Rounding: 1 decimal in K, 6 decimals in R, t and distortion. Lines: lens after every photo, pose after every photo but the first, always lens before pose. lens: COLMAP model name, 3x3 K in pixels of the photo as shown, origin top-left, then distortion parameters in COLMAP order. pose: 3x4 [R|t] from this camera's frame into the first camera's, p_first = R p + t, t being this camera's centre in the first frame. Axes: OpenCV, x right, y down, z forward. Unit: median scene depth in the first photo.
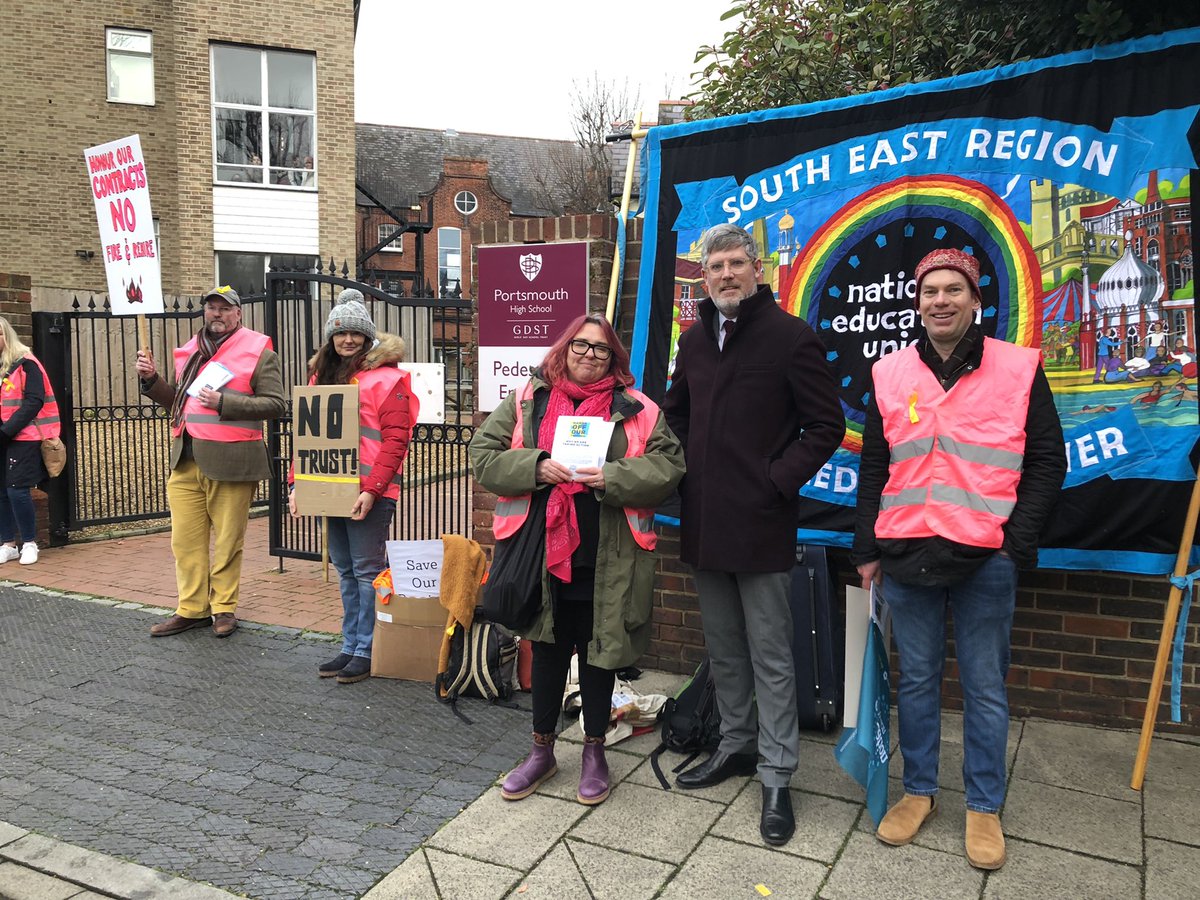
lens RADIAL K [[1042.0, 0, 603.3], [0, 1042.0, 423.6], [0, 0, 1]] dist [0.159512, -0.298853]
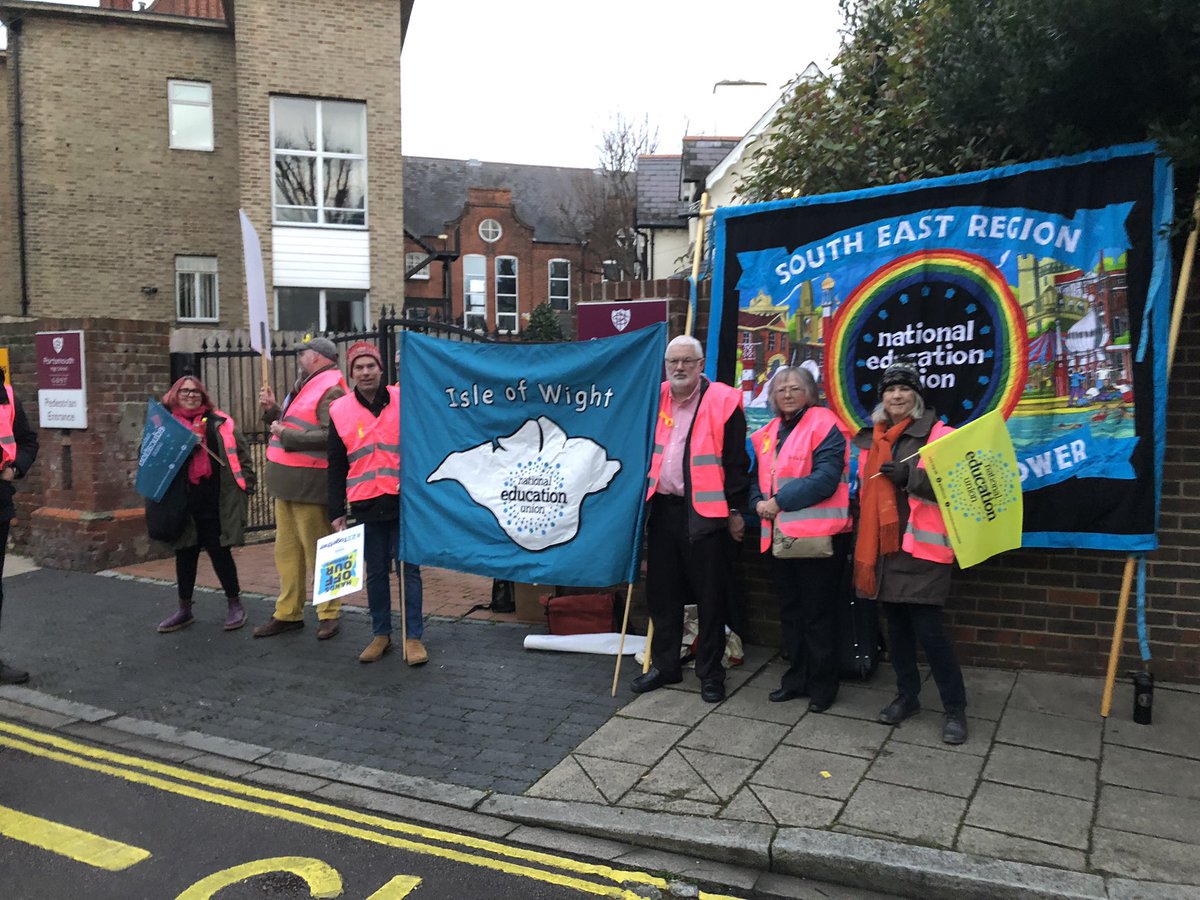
lens RADIAL K [[1115.4, 0, 571.7], [0, 1115.4, 453.4], [0, 0, 1]] dist [0.199483, -0.551369]
pose [[0.999757, -0.011816, -0.018619, -0.112934], [0.012009, 0.999875, 0.010260, -0.003739], [0.018495, -0.010481, 0.999774, -0.372769]]
